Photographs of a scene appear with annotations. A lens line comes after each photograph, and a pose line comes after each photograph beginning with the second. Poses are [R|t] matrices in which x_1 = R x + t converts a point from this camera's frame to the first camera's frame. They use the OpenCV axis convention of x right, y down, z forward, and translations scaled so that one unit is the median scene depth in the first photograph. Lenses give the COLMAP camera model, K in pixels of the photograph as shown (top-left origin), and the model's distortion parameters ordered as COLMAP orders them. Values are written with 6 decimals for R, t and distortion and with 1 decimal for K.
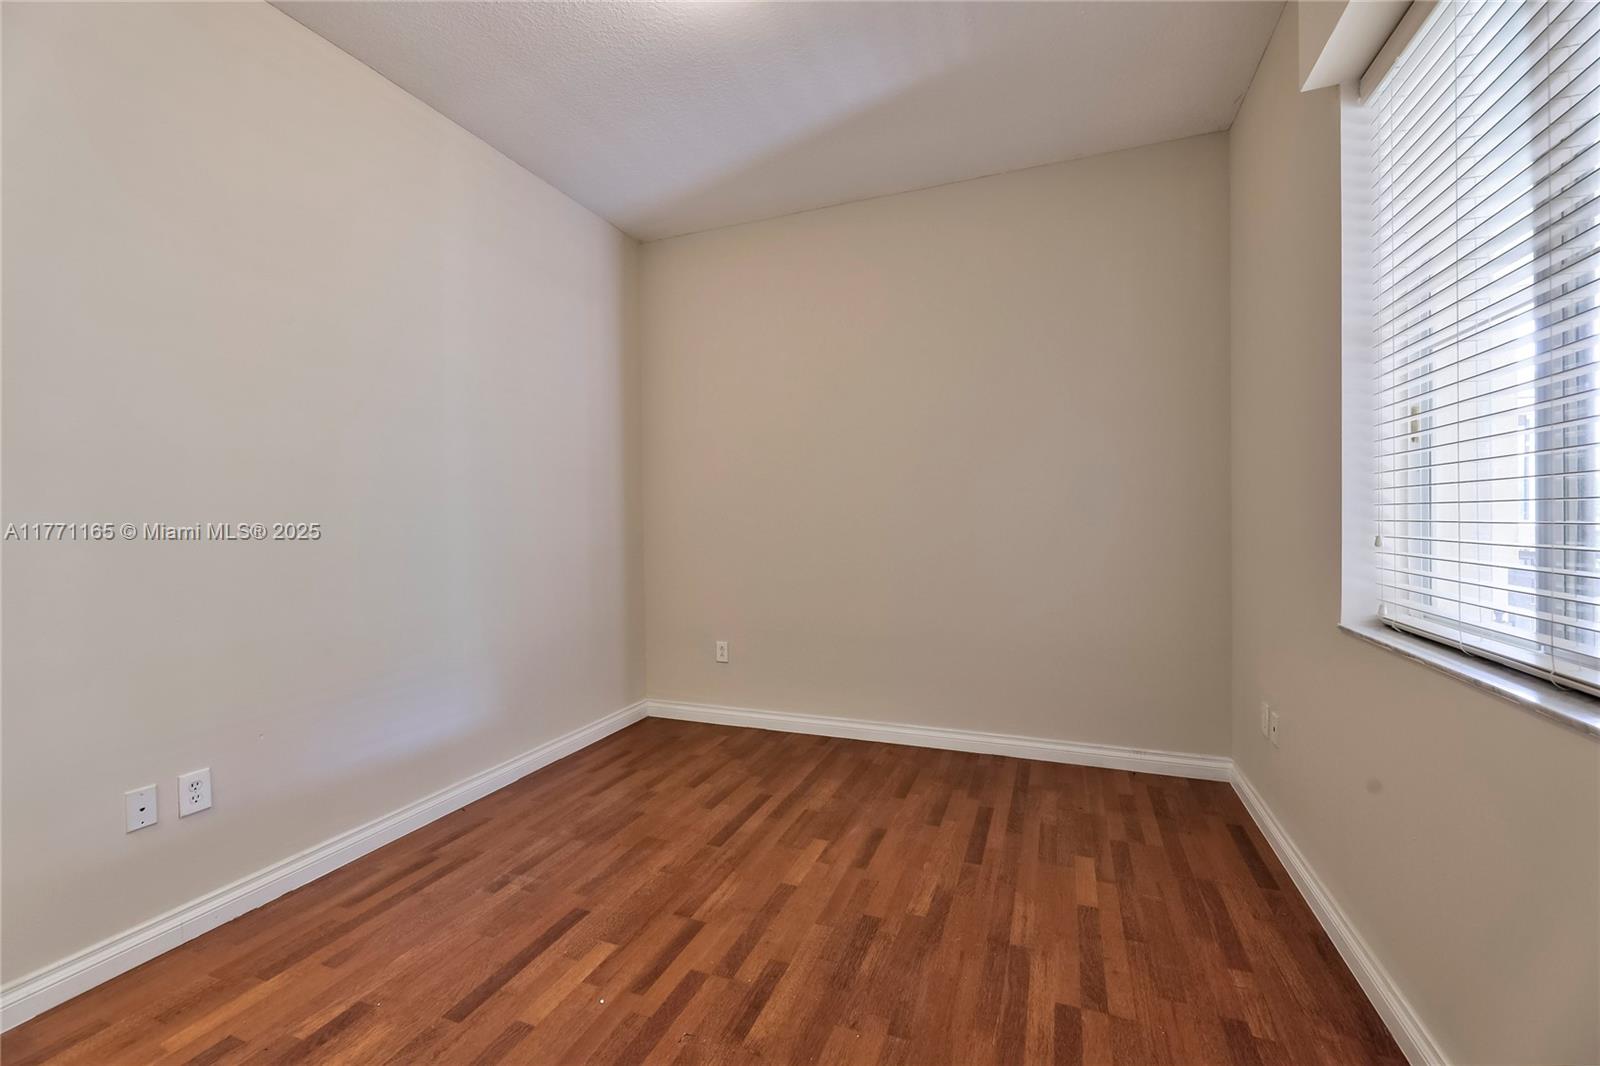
lens RADIAL K [[658.3, 0, 809.9], [0, 658.3, 520.8], [0, 0, 1]] dist [-0.001873, -0.000276]
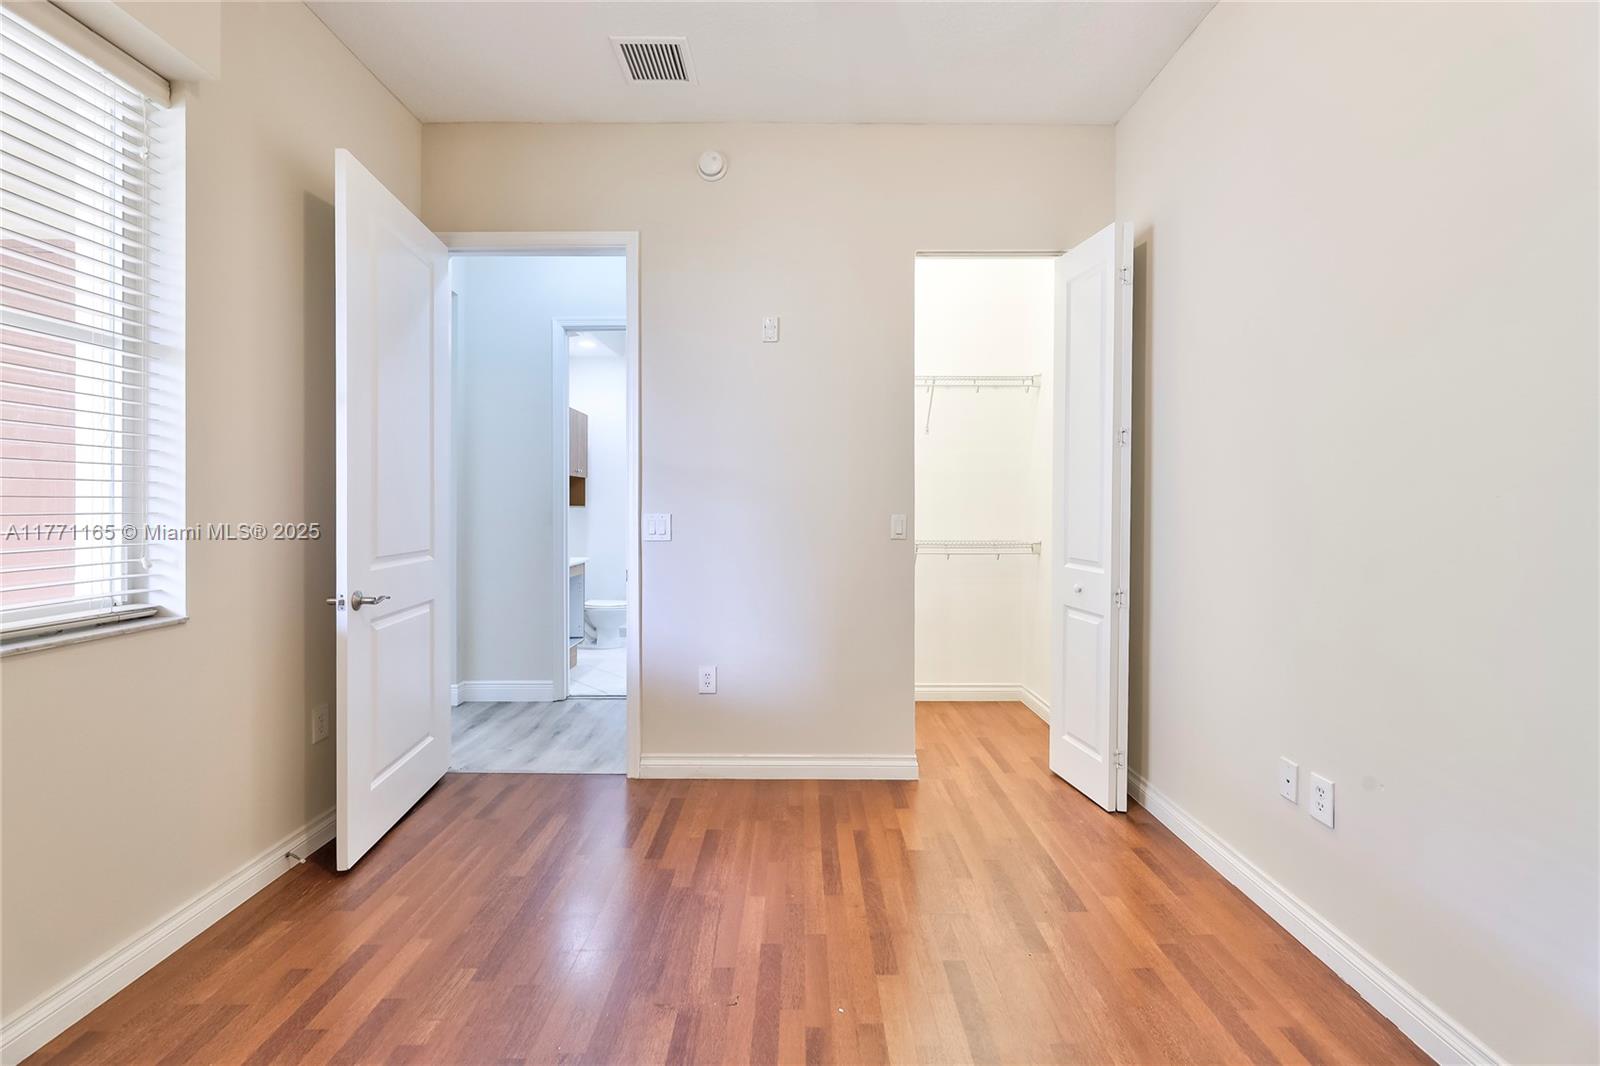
lens RADIAL K [[665.7, 0, 792.8], [0, 665.7, 502.5], [0, 0, 1]] dist [-0.001602, -0.000366]
pose [[-0.939582, 0.008321, -0.342223, 0.072606], [0.006222, 0.999955, 0.007230, -0.010389], [0.342268, 0.004664, -0.939591, 1.877273]]
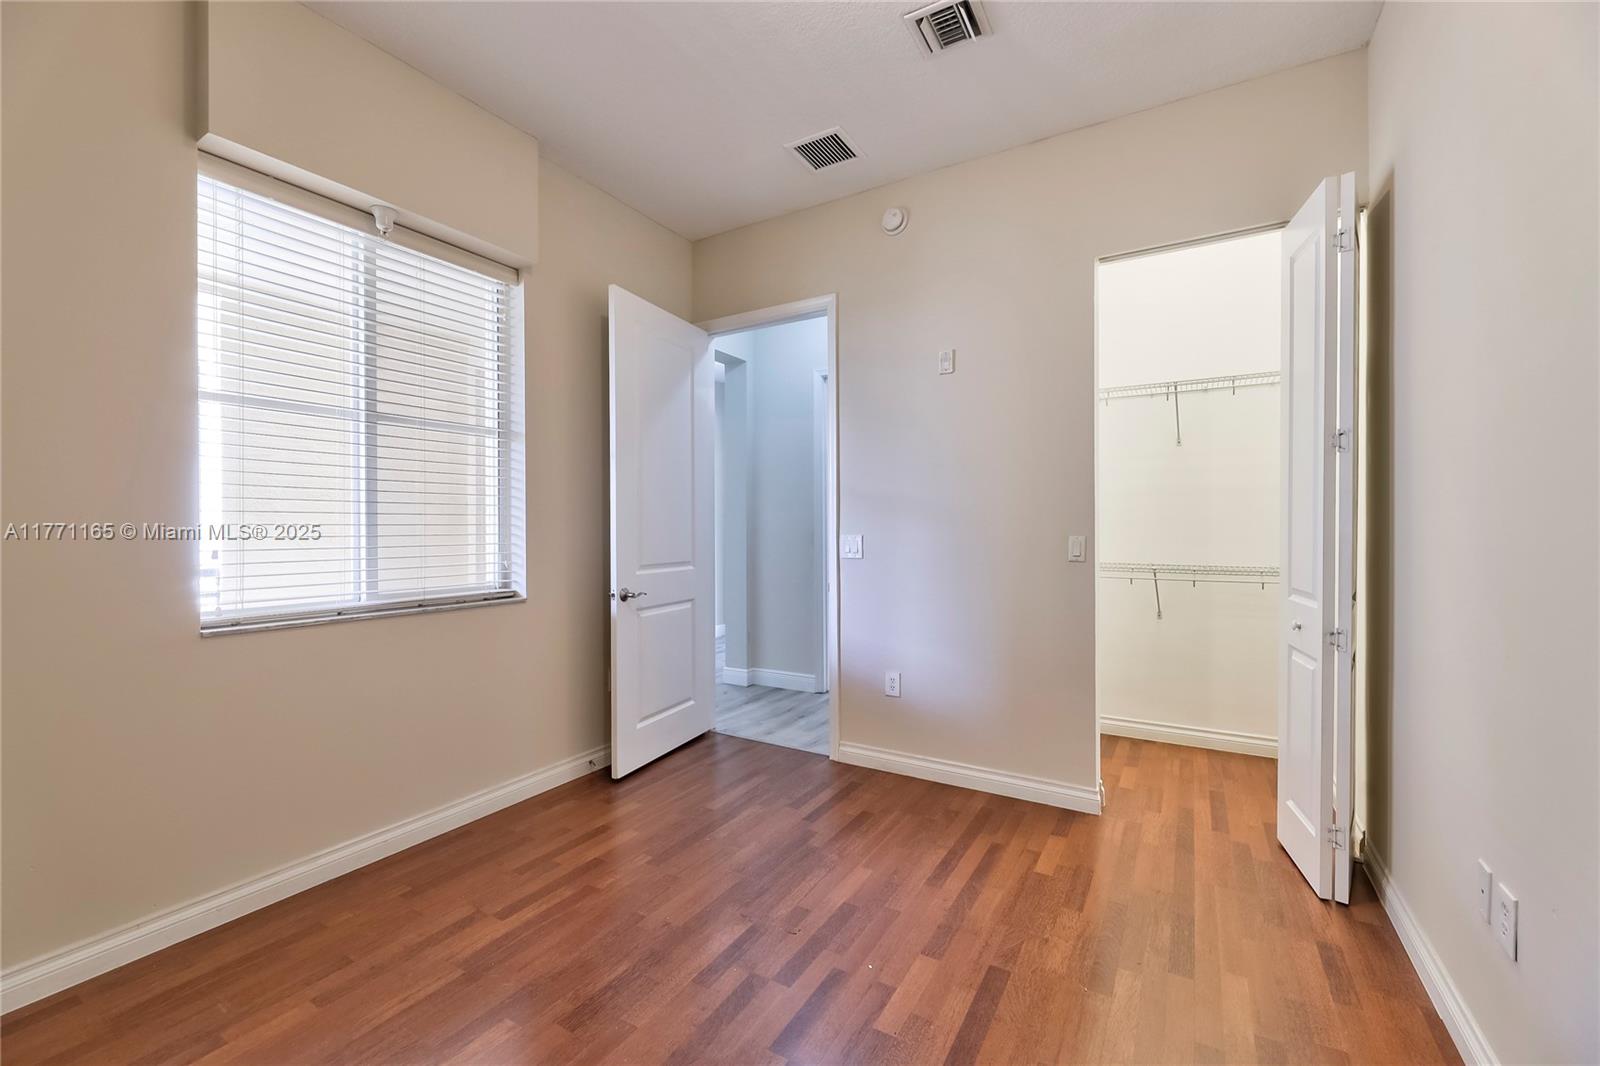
lens RADIAL K [[648.5, 0, 796.7], [0, 648.5, 524.7], [0, 0, 1]] dist [-0.001466, -0.000960]
pose [[-0.982352, 0.015779, 0.186372, -0.408673], [0.016413, 0.999864, 0.001861, -0.007614], [-0.186317, 0.004887, -0.982477, 2.078746]]
